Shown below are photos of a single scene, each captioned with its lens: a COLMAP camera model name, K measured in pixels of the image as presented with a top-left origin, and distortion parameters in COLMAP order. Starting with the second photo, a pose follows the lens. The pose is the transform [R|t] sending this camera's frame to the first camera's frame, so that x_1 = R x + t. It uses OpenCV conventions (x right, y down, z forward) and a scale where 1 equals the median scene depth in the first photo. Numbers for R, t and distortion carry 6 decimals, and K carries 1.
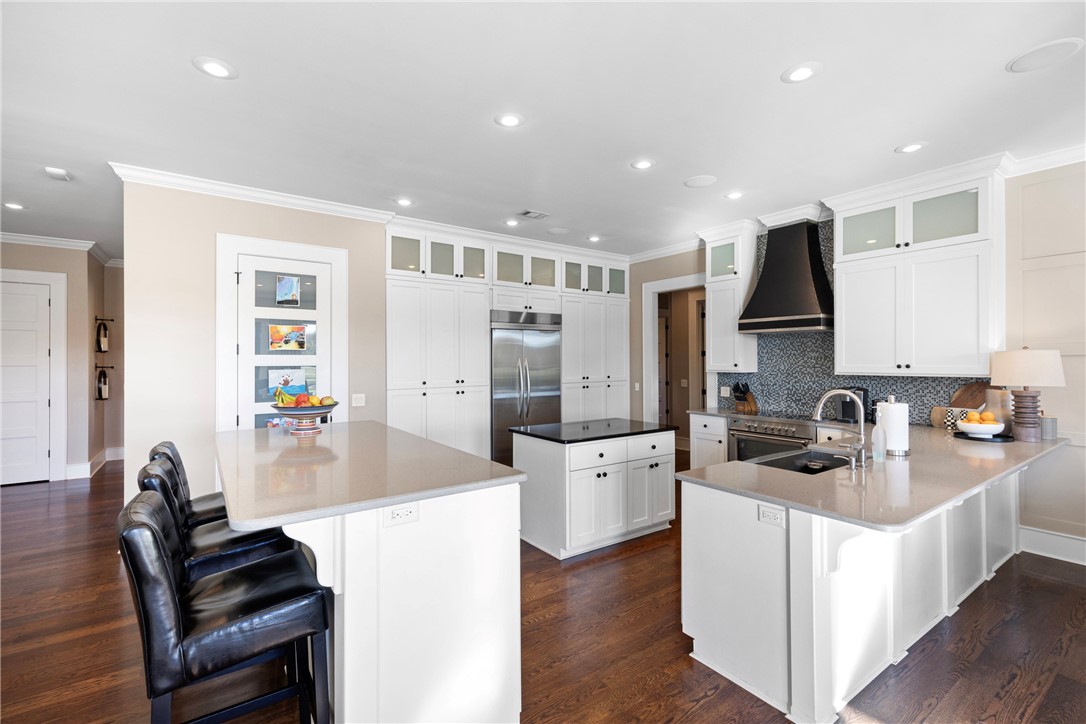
lens RADIAL K [[478.5, 0, 547.1], [0, 478.5, 357.9], [0, 0, 1]] dist [0.009605, 0.000088]
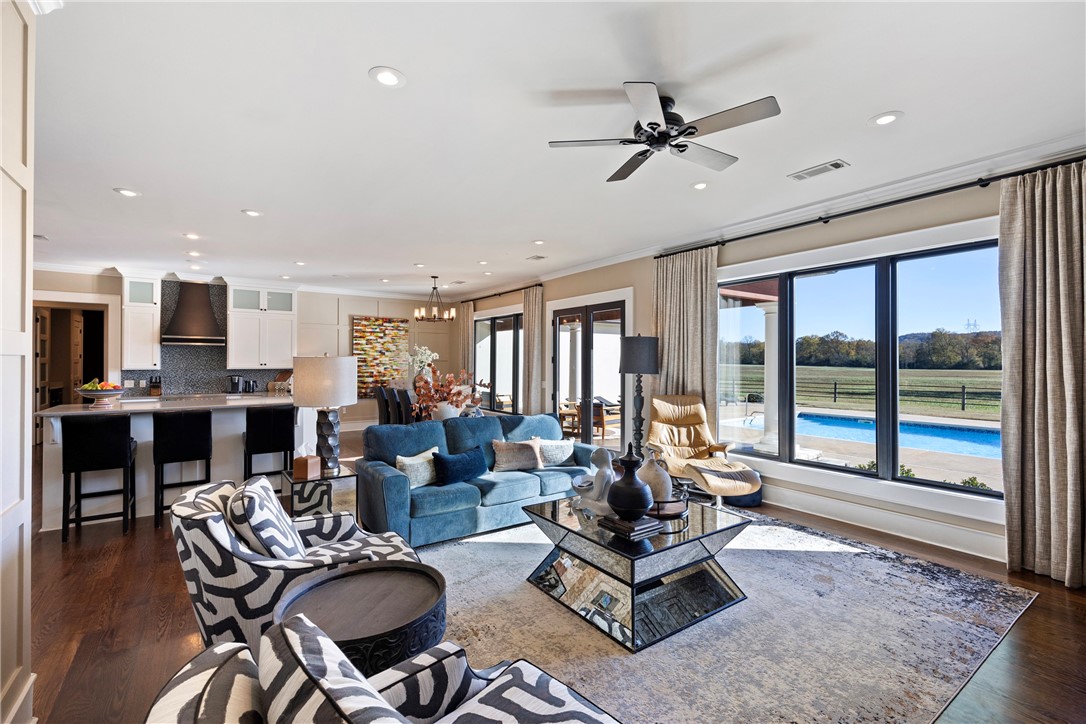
lens RADIAL K [[478.5, 0, 547.1], [0, 478.5, 357.9], [0, 0, 1]] dist [0.009605, 0.000088]
pose [[0.013516, 0.009120, 0.999867, -1.274571], [-0.007815, 0.999929, -0.009015, -0.002913], [-0.999878, -0.007692, 0.013587, -0.293049]]
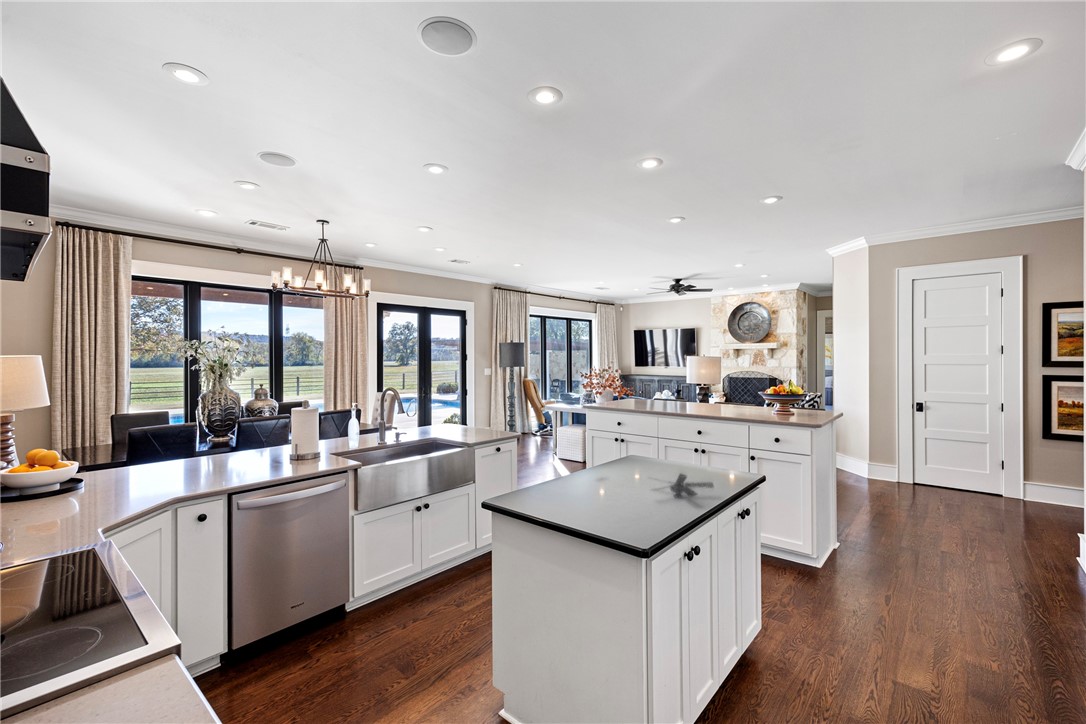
lens RADIAL K [[478.5, 0, 547.1], [0, 478.5, 357.9], [0, 0, 1]] dist [0.009605, 0.000088]
pose [[-0.972352, 0.005755, -0.233450, 0.299157], [0.006159, 0.999981, -0.001001, -0.006504], [0.233440, -0.002411, -0.972368, 1.359393]]
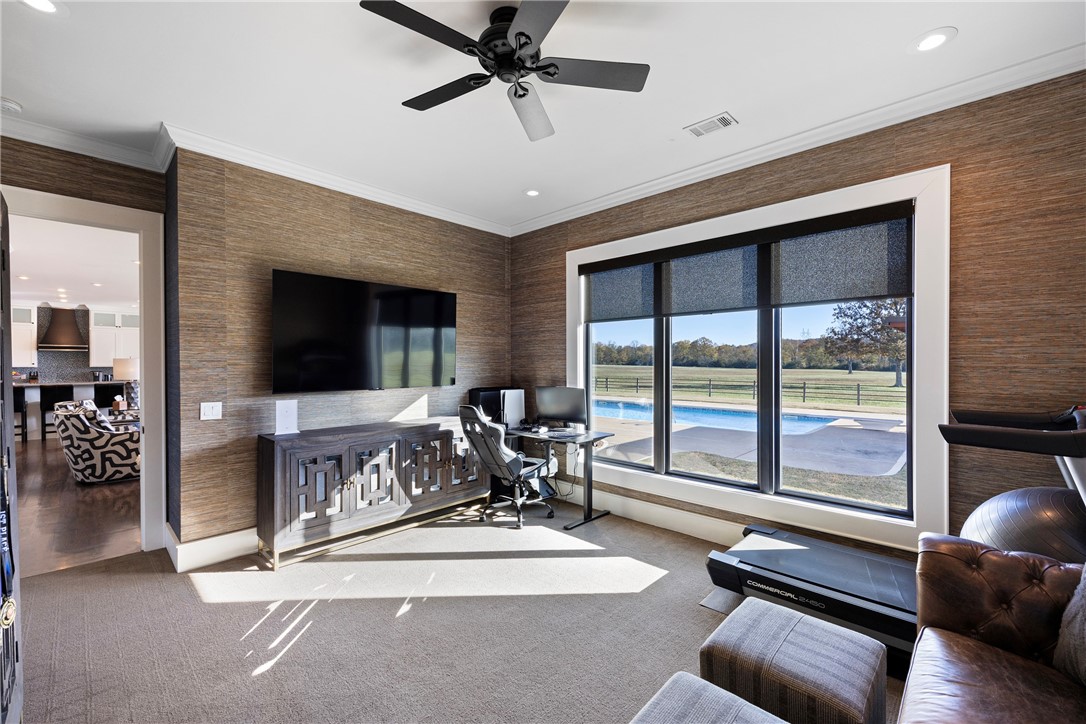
lens RADIAL K [[449.4, 0, 542.8], [0, 449.4, 365.4], [0, 0, 1]] dist [0.001883, 0.000265]
pose [[-0.179639, -0.002877, 0.983728, -2.461338], [-0.004646, 0.999987, 0.002077, 0.007551], [-0.983722, -0.004197, -0.179650, -1.137385]]
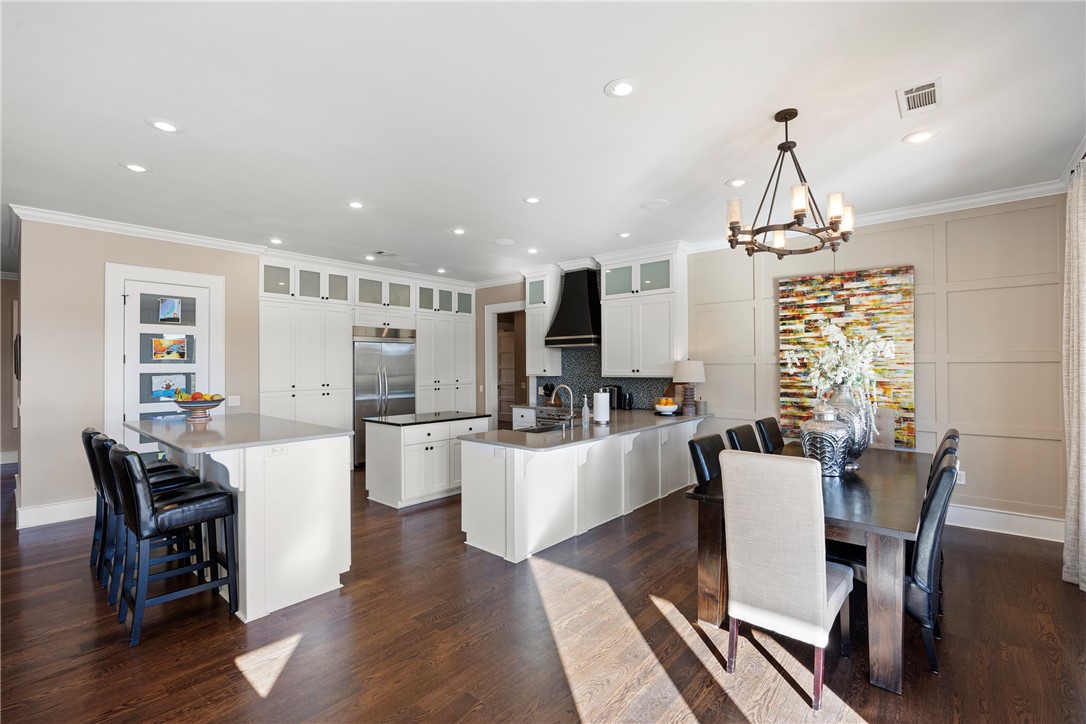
lens RADIAL K [[477.4, 0, 543.0], [0, 477.4, 362.0], [0, 0, 1]] dist [-0.002477, -0.000364]
pose [[0.974283, 0.000053, 0.225327, 0.098726], [0.001091, 0.999987, -0.004949, -0.003062], [-0.225324, 0.005068, 0.974271, -0.362225]]
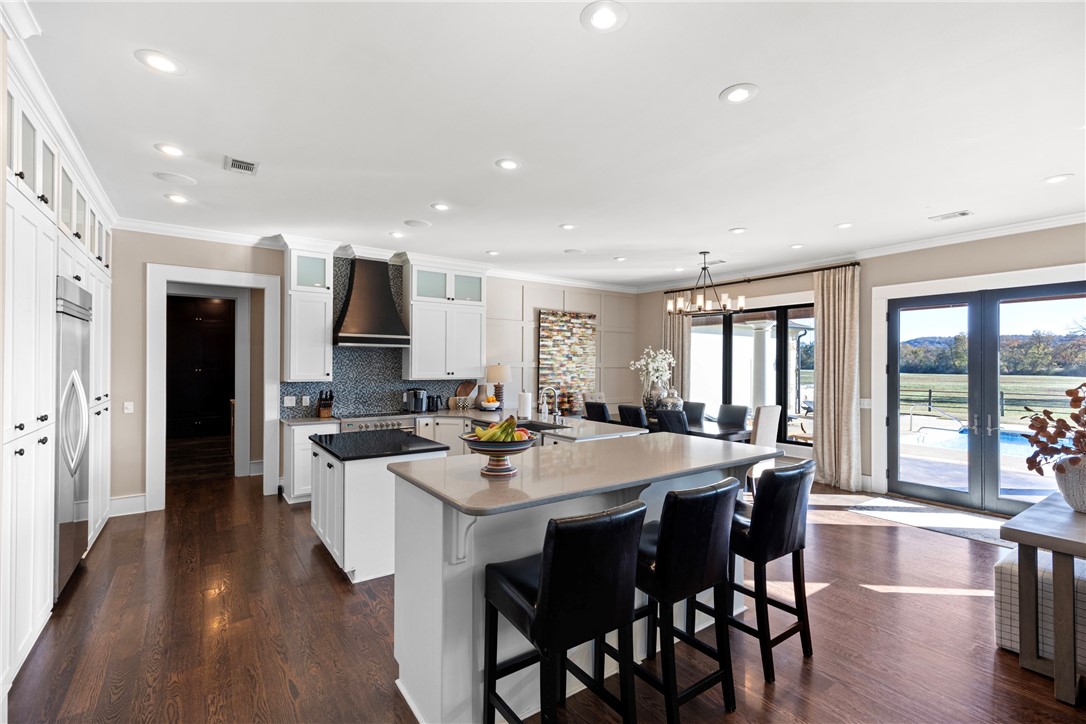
lens RADIAL K [[487.9, 0, 556.0], [0, 487.9, 362.9], [0, 0, 1]] dist [-0.000930, -0.000106]
pose [[0.000360, 0.006922, 0.999976, -0.798005], [-0.009171, 0.999934, -0.006919, -0.008930], [-0.999958, -0.009168, 0.000424, 0.567755]]
